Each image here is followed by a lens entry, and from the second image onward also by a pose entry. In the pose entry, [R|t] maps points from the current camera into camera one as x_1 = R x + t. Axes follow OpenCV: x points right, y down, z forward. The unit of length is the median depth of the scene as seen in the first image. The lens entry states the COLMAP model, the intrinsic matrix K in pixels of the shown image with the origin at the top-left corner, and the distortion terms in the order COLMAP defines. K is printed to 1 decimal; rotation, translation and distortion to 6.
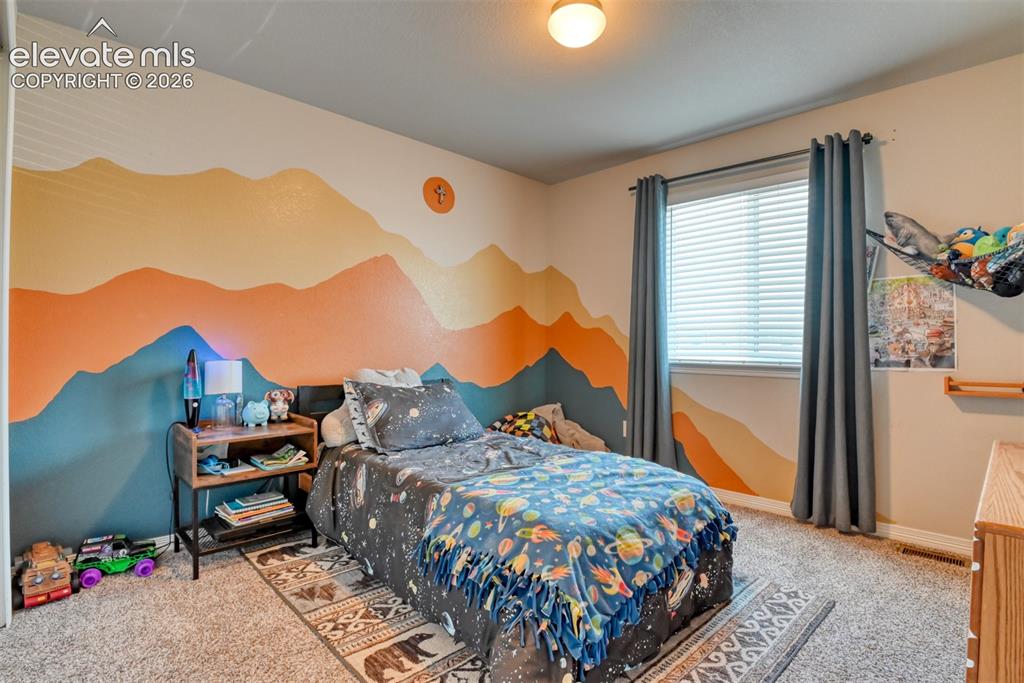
lens RADIAL K [[510.4, 0, 514.5], [0, 510.4, 347.6], [0, 0, 1]] dist [-0.026643, -0.000590]
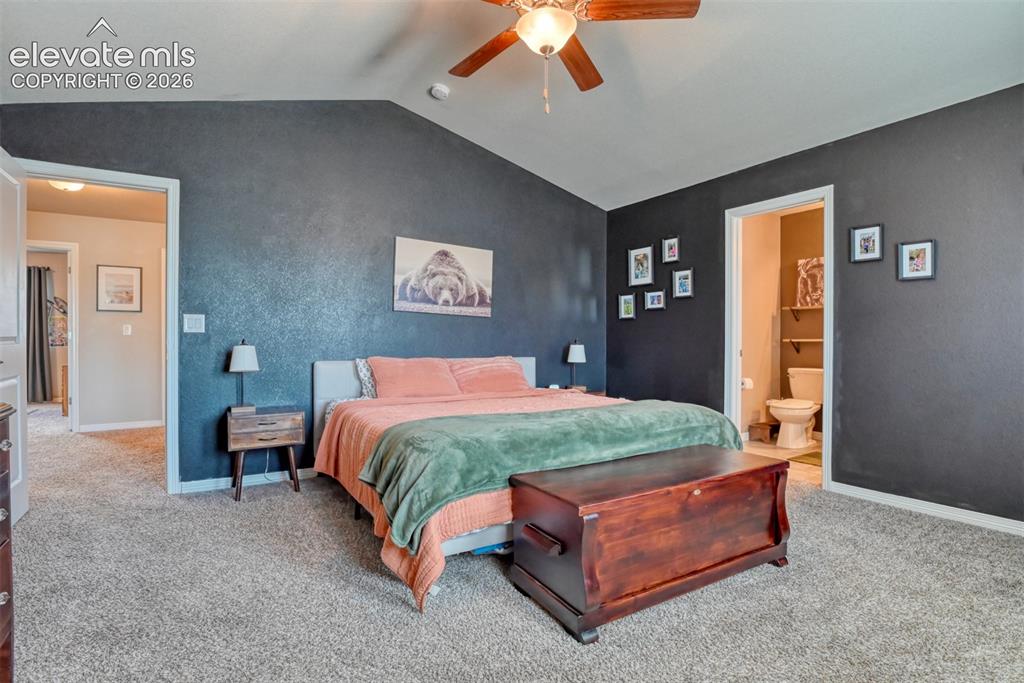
lens RADIAL K [[510.4, 0, 514.5], [0, 510.4, 347.6], [0, 0, 1]] dist [-0.026643, -0.000590]
pose [[0.213613, -0.013465, 0.976826, -1.602204], [0.005031, 0.999907, 0.012684, 0.022760], [-0.976905, 0.002205, 0.213661, -2.342781]]
